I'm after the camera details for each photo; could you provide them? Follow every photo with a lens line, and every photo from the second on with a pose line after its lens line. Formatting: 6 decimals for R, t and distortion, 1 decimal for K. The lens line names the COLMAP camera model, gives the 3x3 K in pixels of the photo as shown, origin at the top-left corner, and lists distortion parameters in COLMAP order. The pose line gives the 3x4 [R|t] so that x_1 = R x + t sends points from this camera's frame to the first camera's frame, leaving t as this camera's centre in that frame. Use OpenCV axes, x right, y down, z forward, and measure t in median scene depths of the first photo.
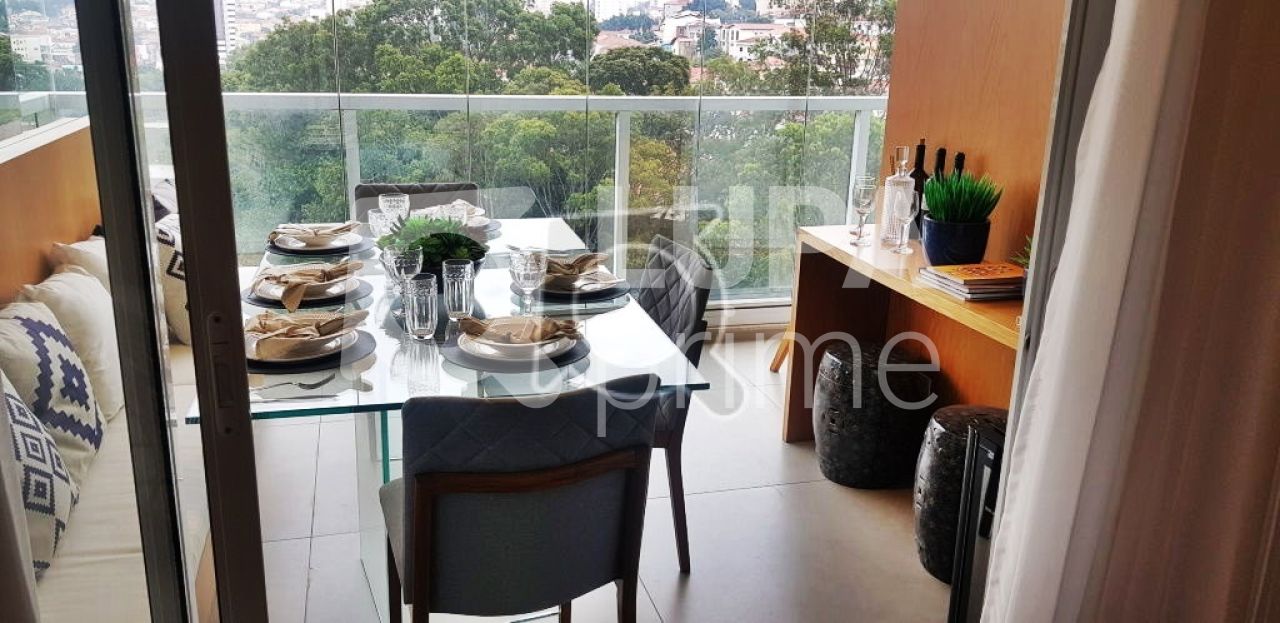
lens RADIAL K [[995.5, 0, 623.0], [0, 995.5, 331.8], [0, 0, 1]] dist [0.097278, -0.157749]
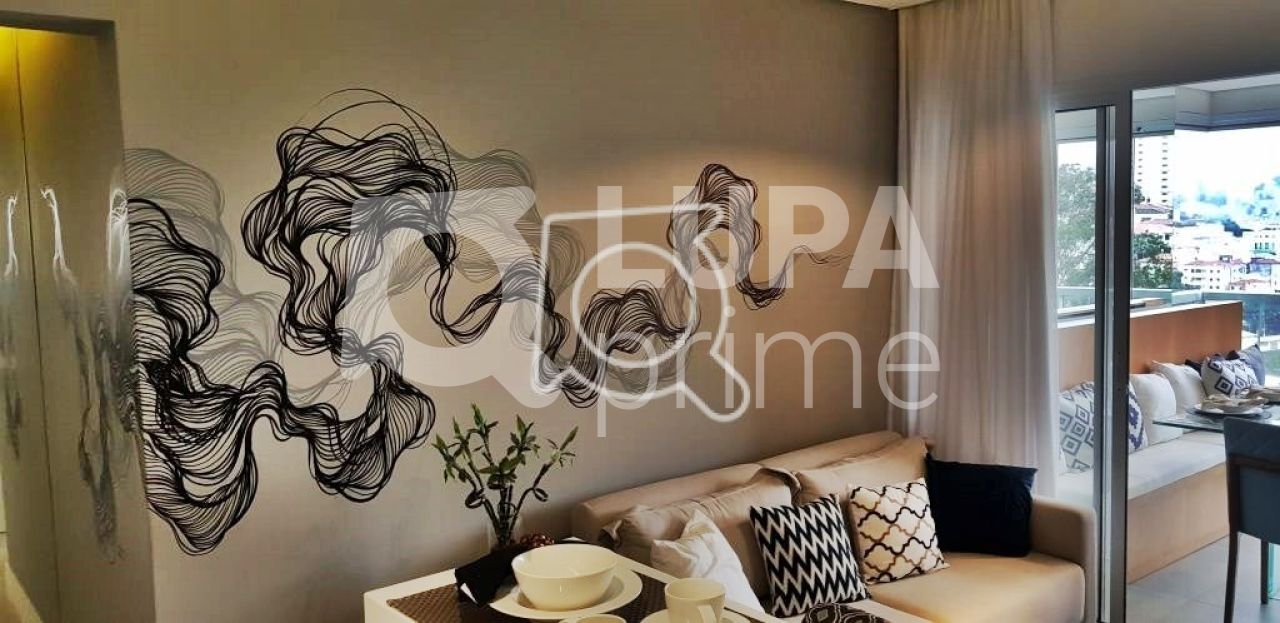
lens RADIAL K [[995.5, 0, 645.7], [0, 995.5, 301.1], [0, 0, 1]] dist [0.097278, -0.157749]
pose [[0.418589, 0.044254, -0.907097, 0.790432], [-0.249677, 0.965932, -0.068092, 0.177280], [0.873181, 0.254984, 0.415377, -0.714914]]
